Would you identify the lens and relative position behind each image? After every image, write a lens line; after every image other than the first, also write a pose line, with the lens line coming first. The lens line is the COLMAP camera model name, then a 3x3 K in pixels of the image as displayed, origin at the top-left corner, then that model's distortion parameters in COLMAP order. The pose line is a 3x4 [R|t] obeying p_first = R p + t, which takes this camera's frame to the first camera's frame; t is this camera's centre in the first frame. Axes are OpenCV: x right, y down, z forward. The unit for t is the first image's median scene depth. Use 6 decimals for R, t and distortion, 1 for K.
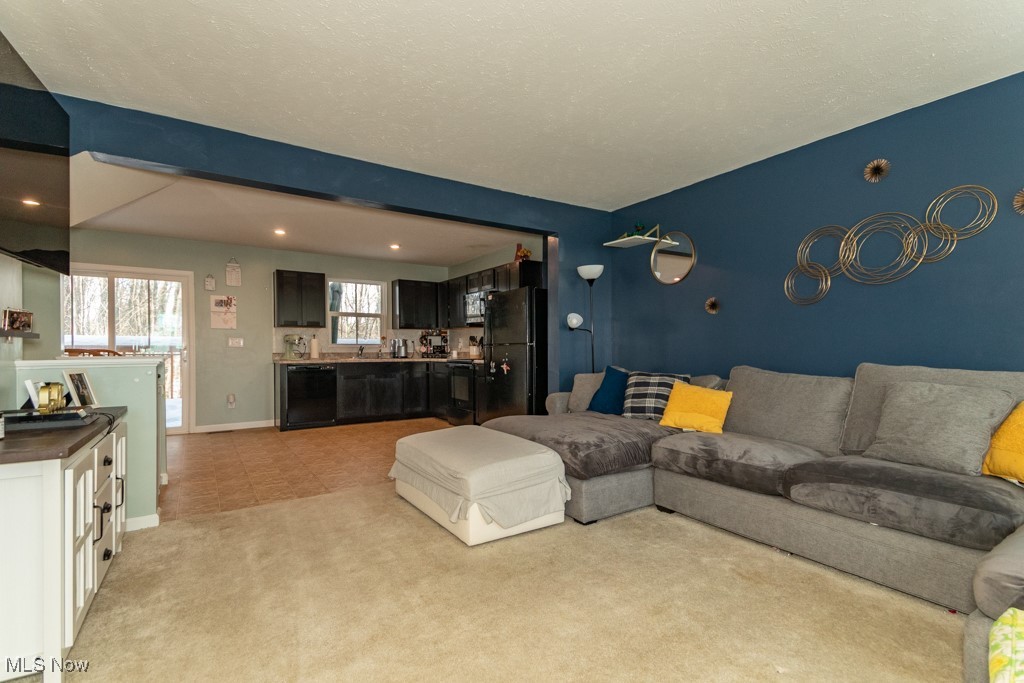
lens RADIAL K [[476.9, 0, 510.6], [0, 476.9, 354.8], [0, 0, 1]] dist [0.065078, -0.000173]
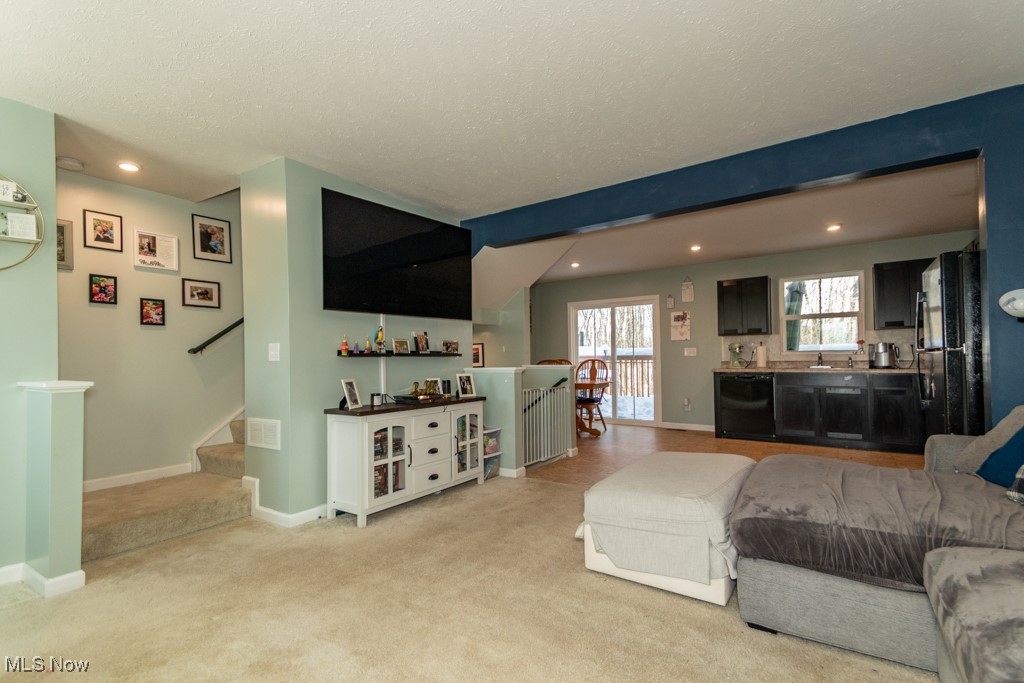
lens RADIAL K [[478.9, 0, 512.0], [0, 478.9, 341.5], [0, 0, 1]] dist [0.069873, -0.000007]
pose [[0.391311, -0.037380, -0.919499, 0.281435], [-0.000049, 0.999174, -0.040640, -0.003916], [0.920259, 0.015948, 0.390985, 0.179196]]
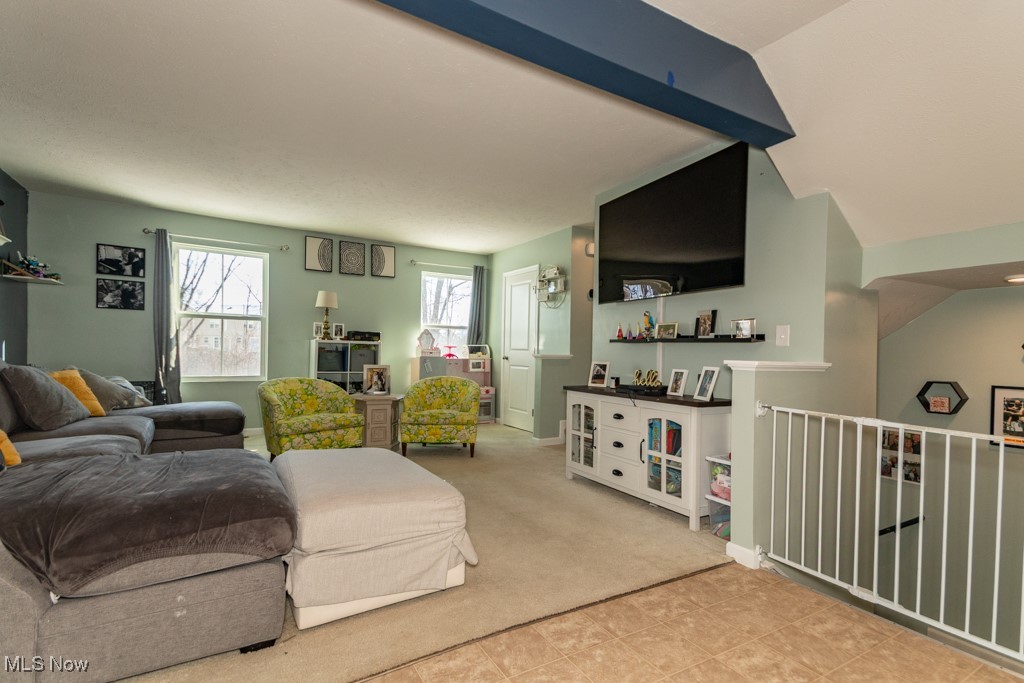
lens RADIAL K [[486.8, 0, 512.3], [0, 486.8, 353.8], [0, 0, 1]] dist [0.070176, -0.000165]
pose [[-0.999139, -0.015171, 0.038610, -0.159607], [-0.014362, 0.999673, 0.021147, -0.005901], [-0.038918, 0.020574, -0.999031, 0.811137]]
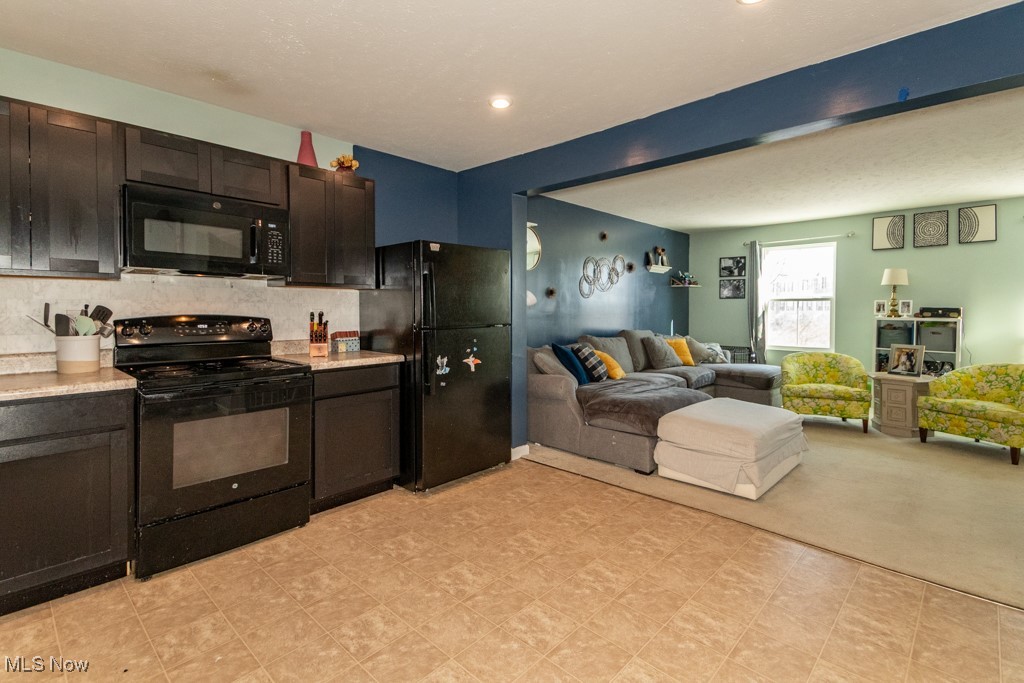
lens RADIAL K [[476.3, 0, 502.8], [0, 476.3, 321.4], [0, 0, 1]] dist [0.068343, -0.034722]
pose [[-0.221841, -0.023580, 0.974798, -0.494277], [0.015923, 0.999487, 0.027801, -0.034487], [-0.974953, 0.021689, -0.221351, 0.826022]]
